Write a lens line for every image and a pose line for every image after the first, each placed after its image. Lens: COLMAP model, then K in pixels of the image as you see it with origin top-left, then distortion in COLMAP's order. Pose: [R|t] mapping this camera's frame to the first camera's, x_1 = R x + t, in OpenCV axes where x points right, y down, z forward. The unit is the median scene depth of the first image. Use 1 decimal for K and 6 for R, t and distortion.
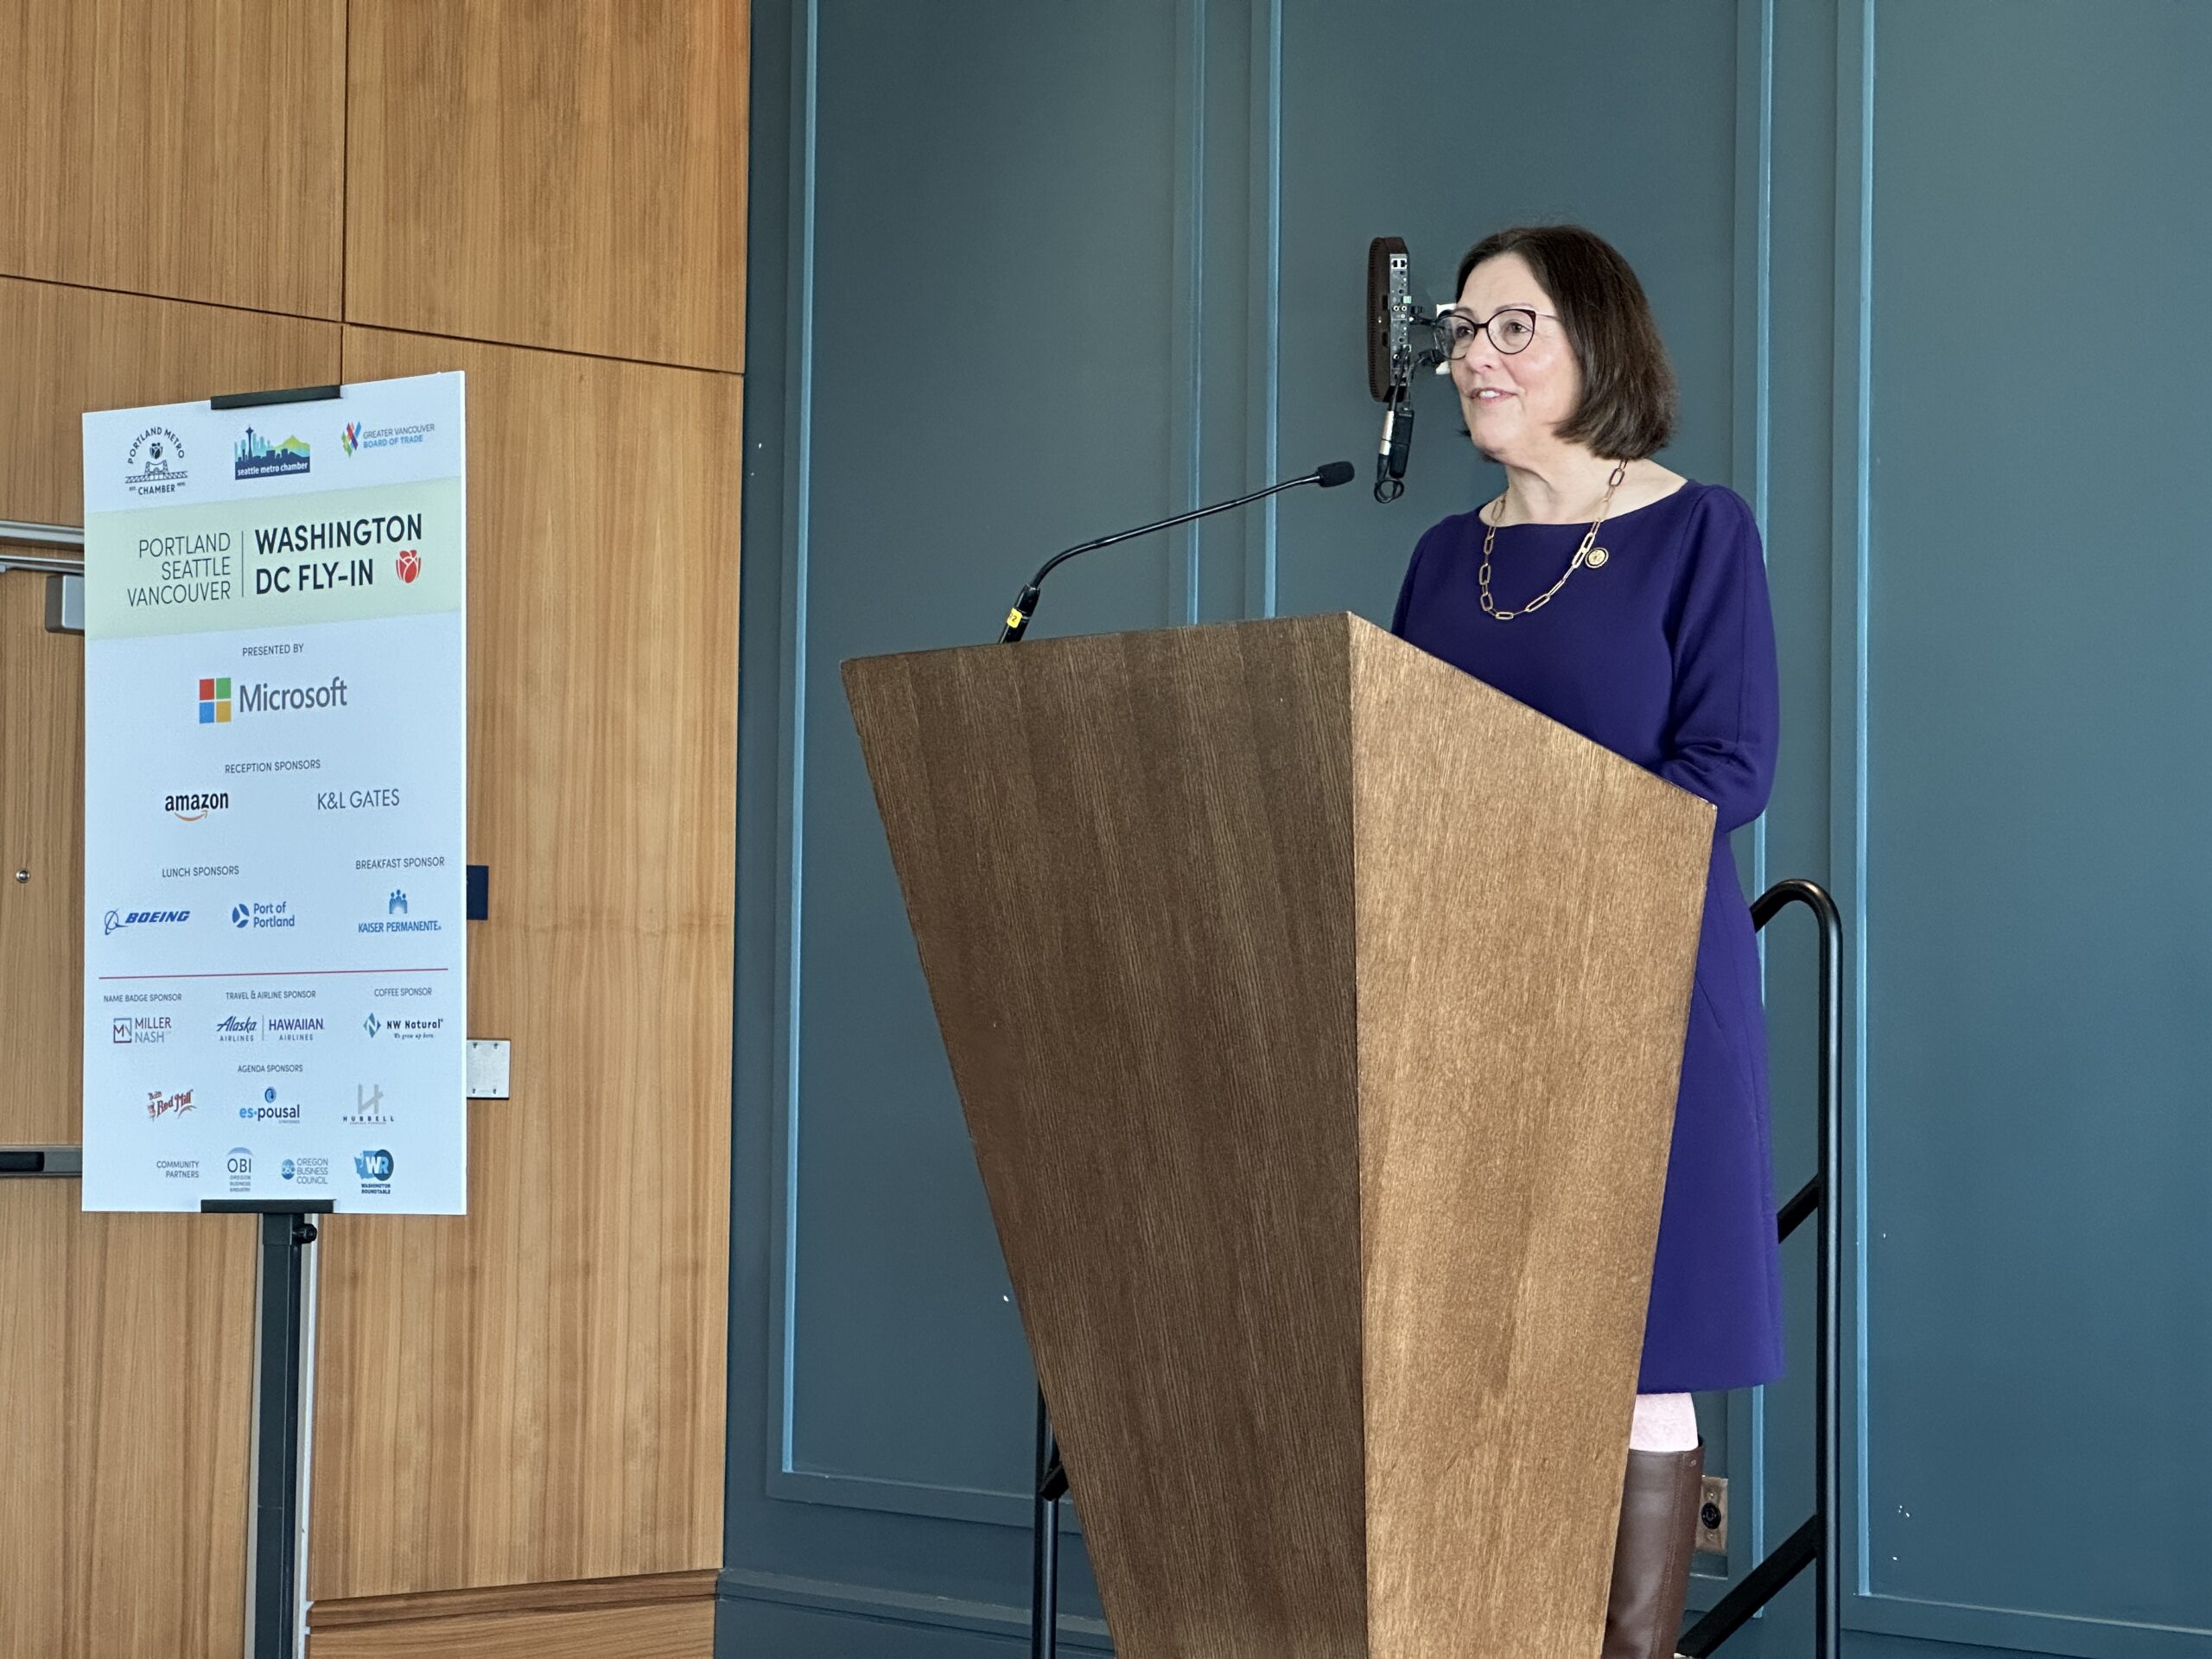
lens RADIAL K [[4986.2, 0, 1129.9], [0, 4986.2, 801.2], [0, 0, 1]] dist [0.018387, 3.709741]
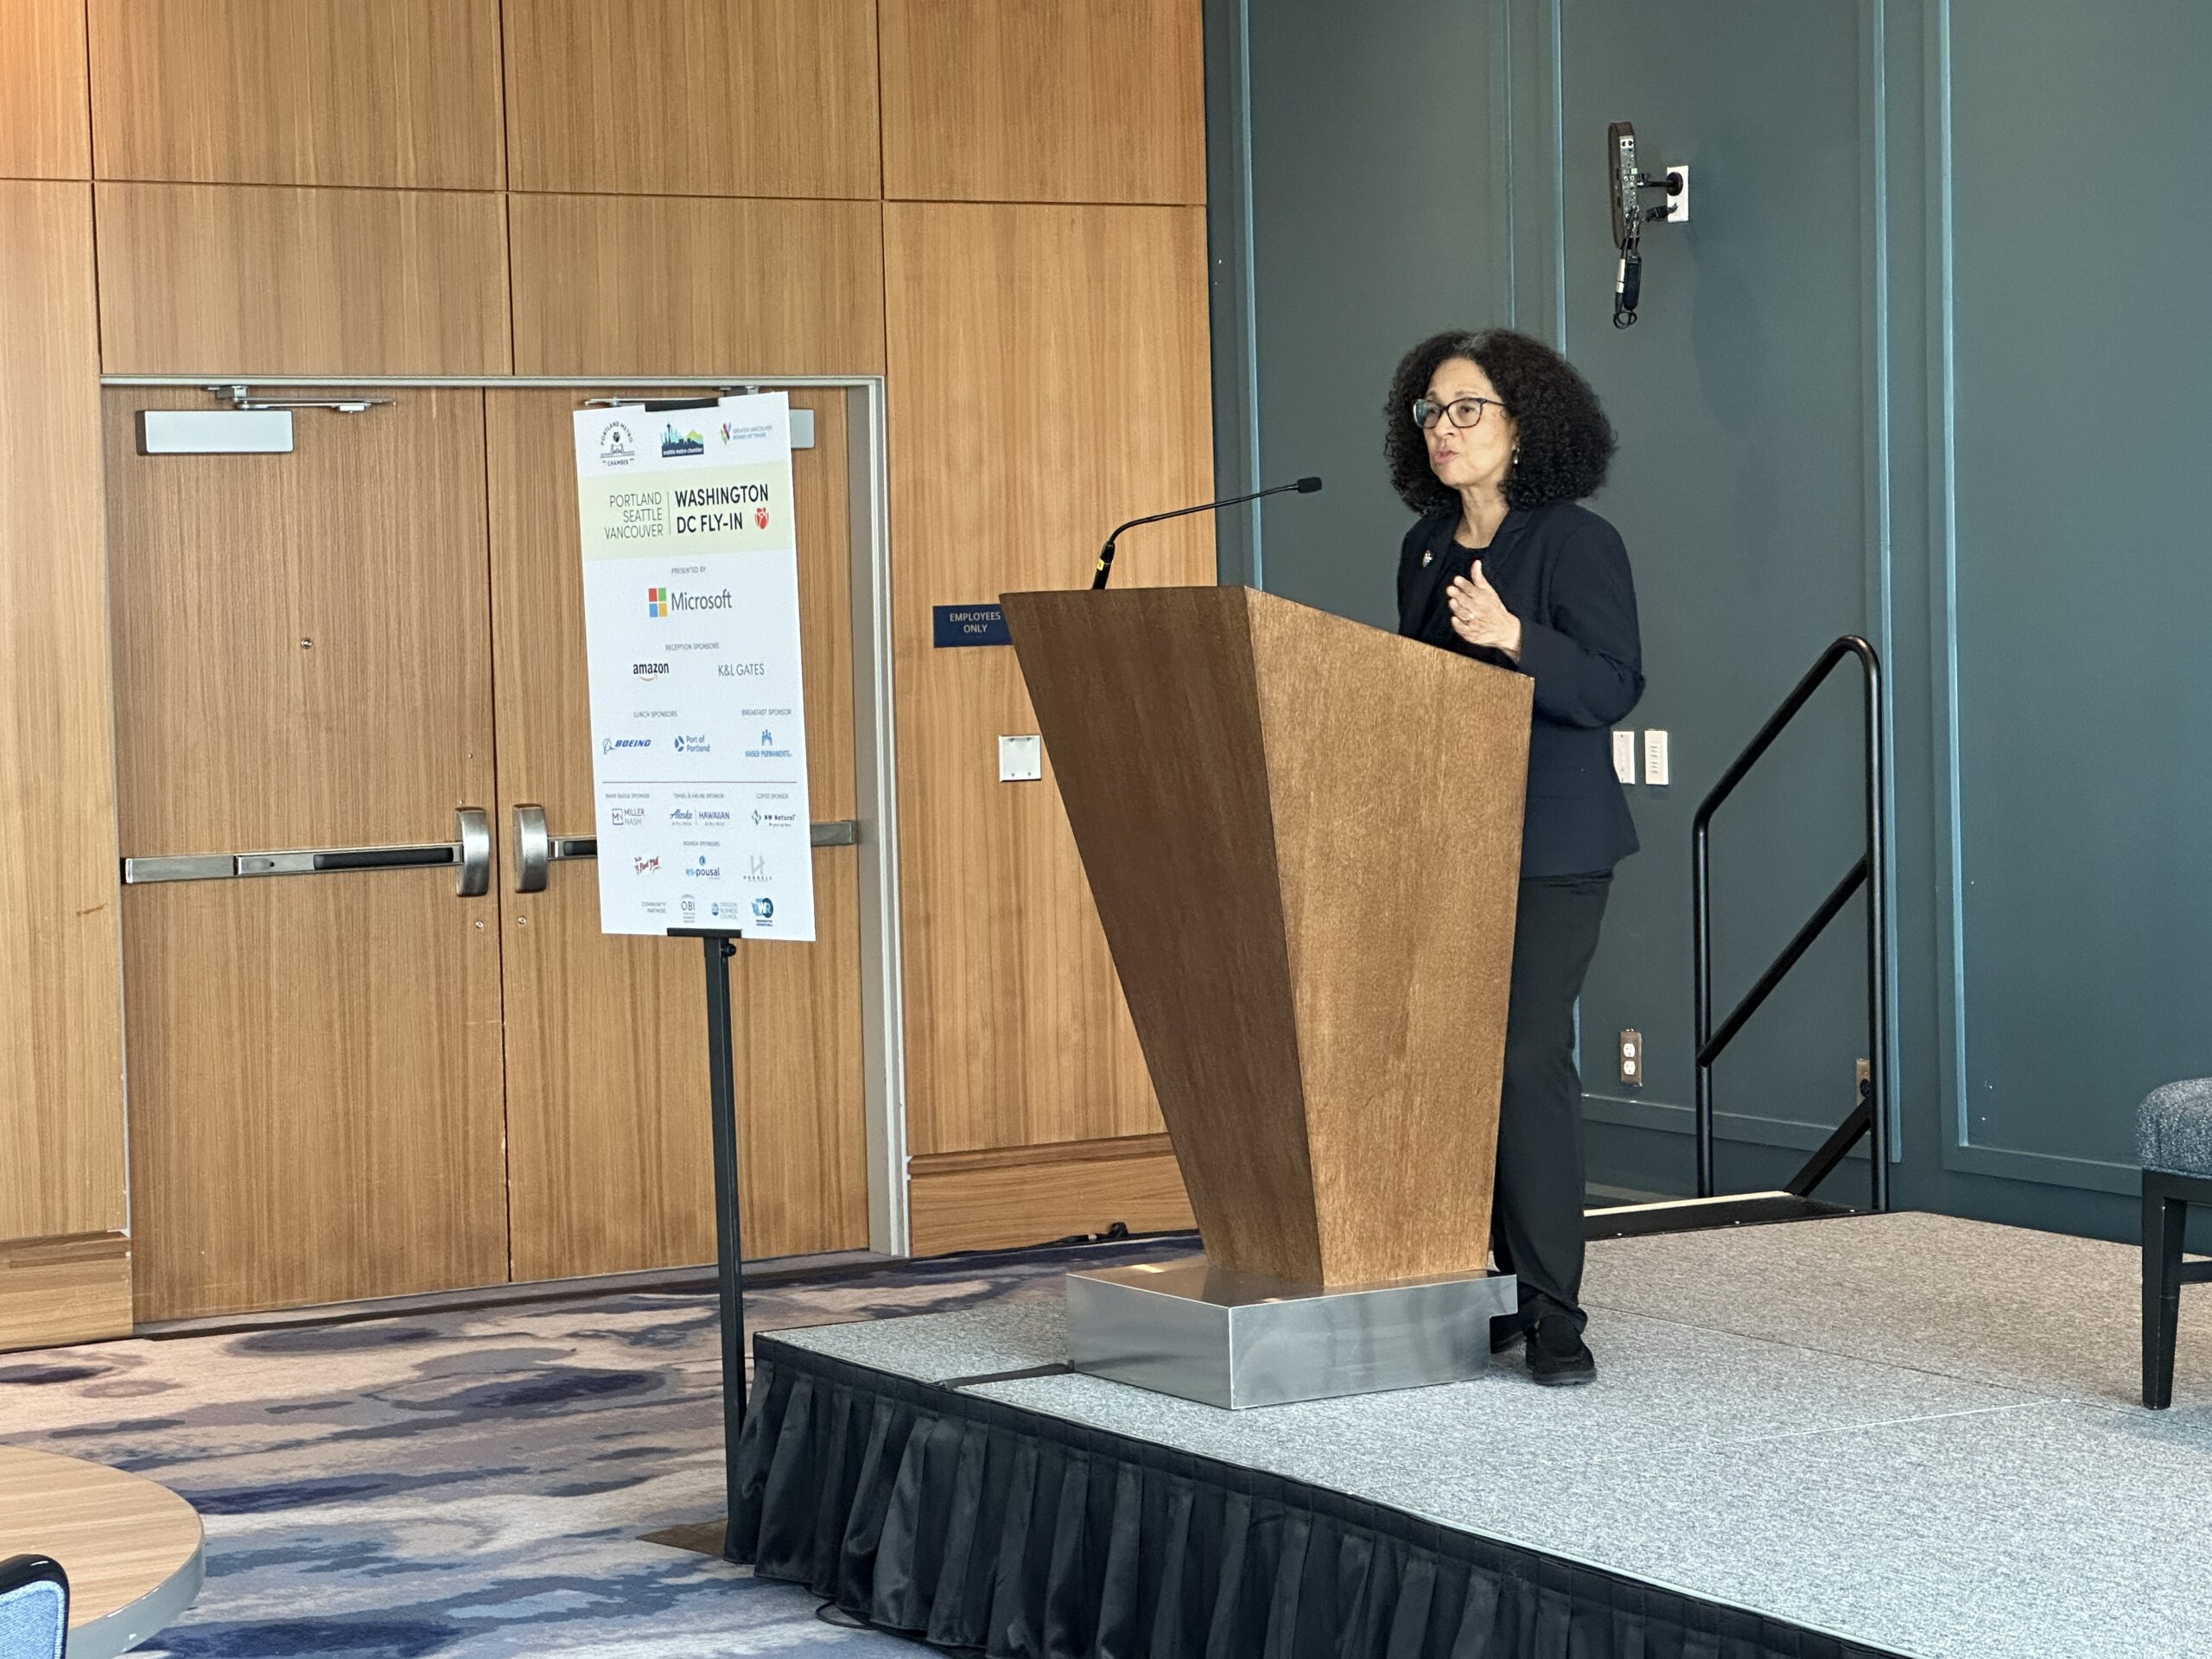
lens RADIAL K [[4938.4, 0, 1106.0], [0, 4938.4, 829.5], [0, 0, 1]] dist [-0.325745, 11.498224]
pose [[0.980931, -0.028535, -0.192249, 0.236937], [0.048549, 0.993781, 0.100213, -0.094847], [0.188194, -0.107635, 0.976216, -0.444430]]
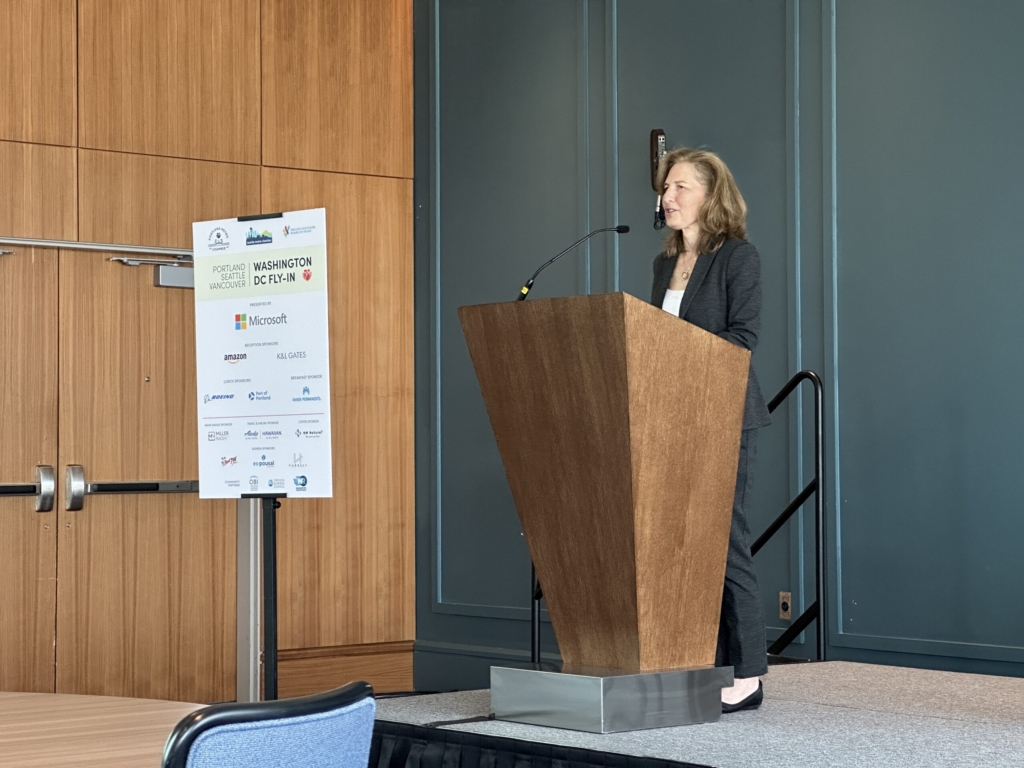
lens RADIAL K [[2282.1, 0, 512.0], [0, 2282.1, 384.0], [0, 0, 1]] dist [-0.001881, 3.960703]
pose [[0.999328, -0.019510, -0.031030, 0.014033], [0.020273, 0.999495, 0.024469, -0.013271], [0.030537, -0.025081, 0.999219, -0.312782]]
